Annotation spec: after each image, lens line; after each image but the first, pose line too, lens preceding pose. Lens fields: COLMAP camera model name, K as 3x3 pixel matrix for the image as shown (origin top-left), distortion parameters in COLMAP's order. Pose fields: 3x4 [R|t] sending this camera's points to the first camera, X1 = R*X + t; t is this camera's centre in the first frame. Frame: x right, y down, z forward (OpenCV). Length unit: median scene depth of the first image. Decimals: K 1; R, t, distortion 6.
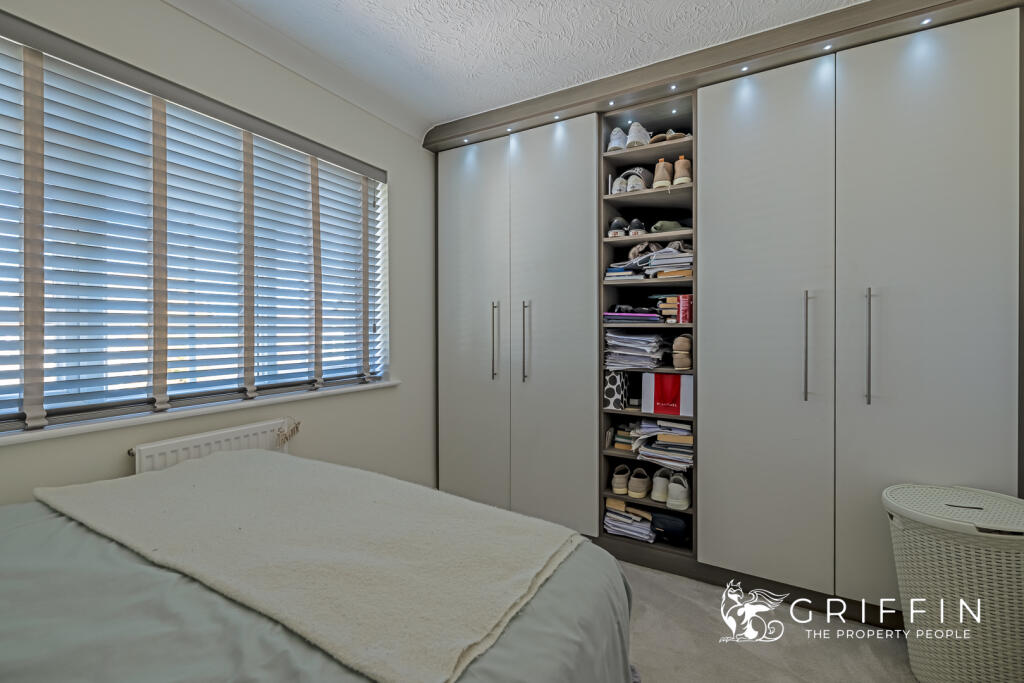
lens RADIAL K [[431.6, 0, 512.6], [0, 431.6, 331.0], [0, 0, 1]] dist [-0.000953, -0.000035]
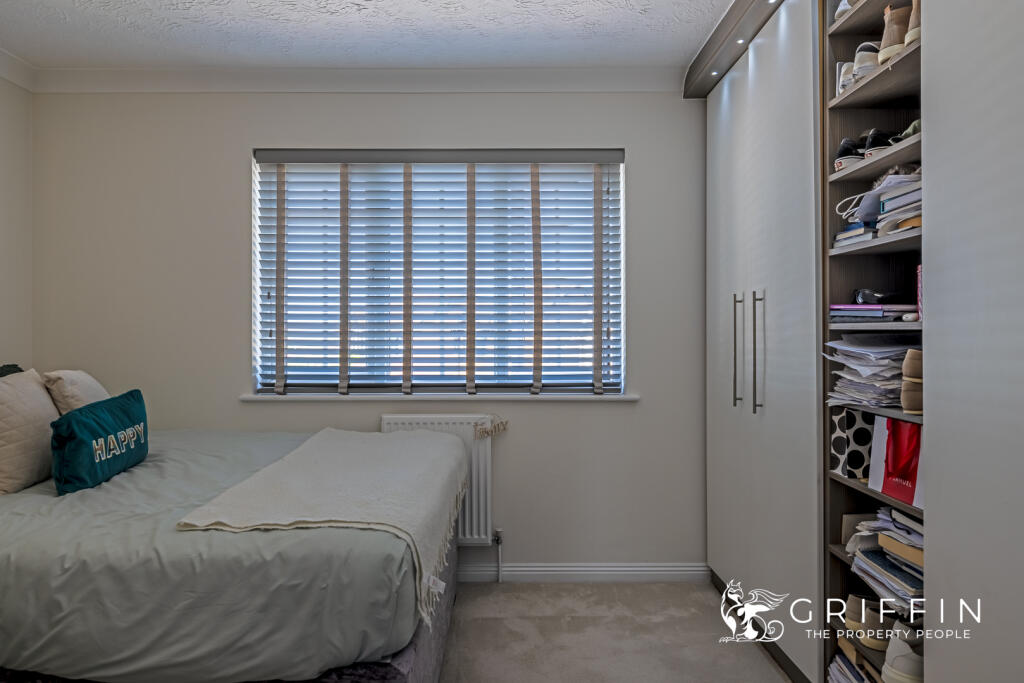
lens RADIAL K [[607.1, 0, 512.0], [0, 607.1, 341.5], [0, 0, 1]] dist [0.001158, 0.000638]
pose [[0.495136, 0.010239, -0.868755, 0.724473], [-0.006431, 0.999946, 0.008120, 0.002742], [0.868792, 0.001566, 0.495175, 0.238091]]
